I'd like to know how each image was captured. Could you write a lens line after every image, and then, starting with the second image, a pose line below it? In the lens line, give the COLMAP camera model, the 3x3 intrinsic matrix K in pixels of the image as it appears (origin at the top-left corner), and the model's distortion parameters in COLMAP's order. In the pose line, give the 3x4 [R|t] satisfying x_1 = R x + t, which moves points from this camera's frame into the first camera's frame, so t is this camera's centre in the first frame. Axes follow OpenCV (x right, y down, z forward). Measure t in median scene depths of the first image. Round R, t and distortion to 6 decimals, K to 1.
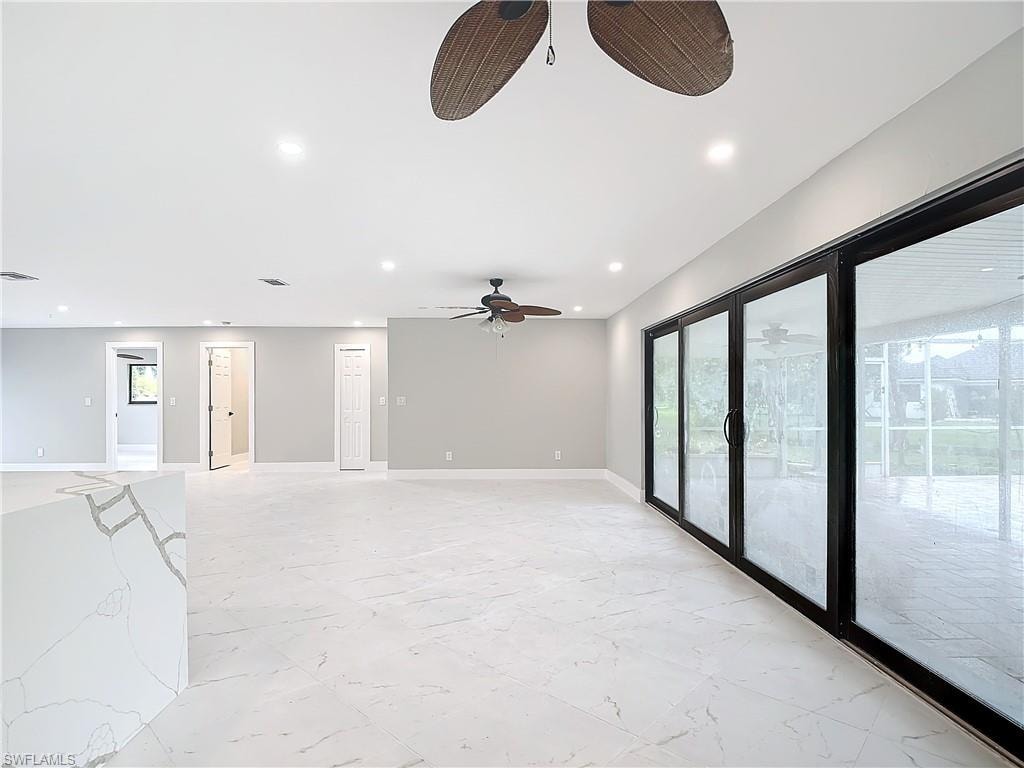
lens RADIAL K [[546.6, 0, 508.8], [0, 546.6, 390.1], [0, 0, 1]] dist [-0.026747, -0.000690]
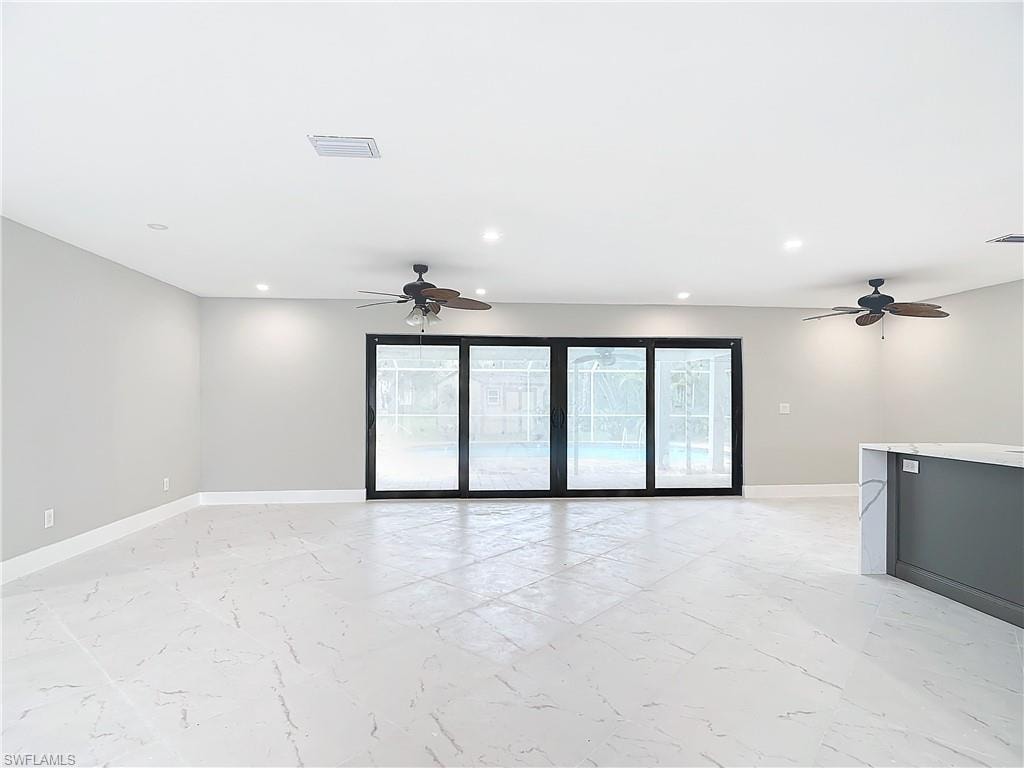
lens RADIAL K [[560.8, 0, 510.9], [0, 560.8, 390.9], [0, 0, 1]] dist [0.015798, -0.038449]
pose [[-0.052529, 0.016581, 0.998482, -0.813592], [-0.015879, 0.999722, -0.017436, 0.012387], [-0.998493, -0.016771, -0.052251, 0.753856]]
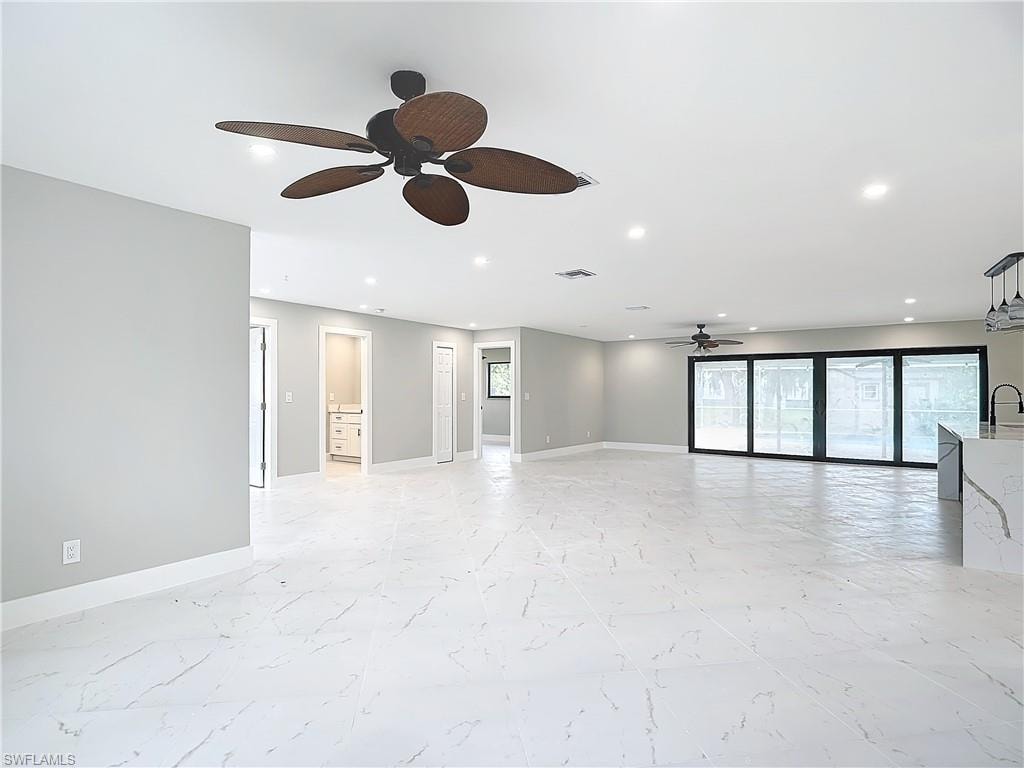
lens RADIAL K [[560.8, 0, 510.9], [0, 560.8, 390.9], [0, 0, 1]] dist [0.015798, -0.038449]
pose [[0.607201, 0.007843, 0.794509, -1.510807], [-0.014230, 0.999898, 0.001005, 0.008669], [-0.794421, -0.011917, 0.607251, 0.339662]]
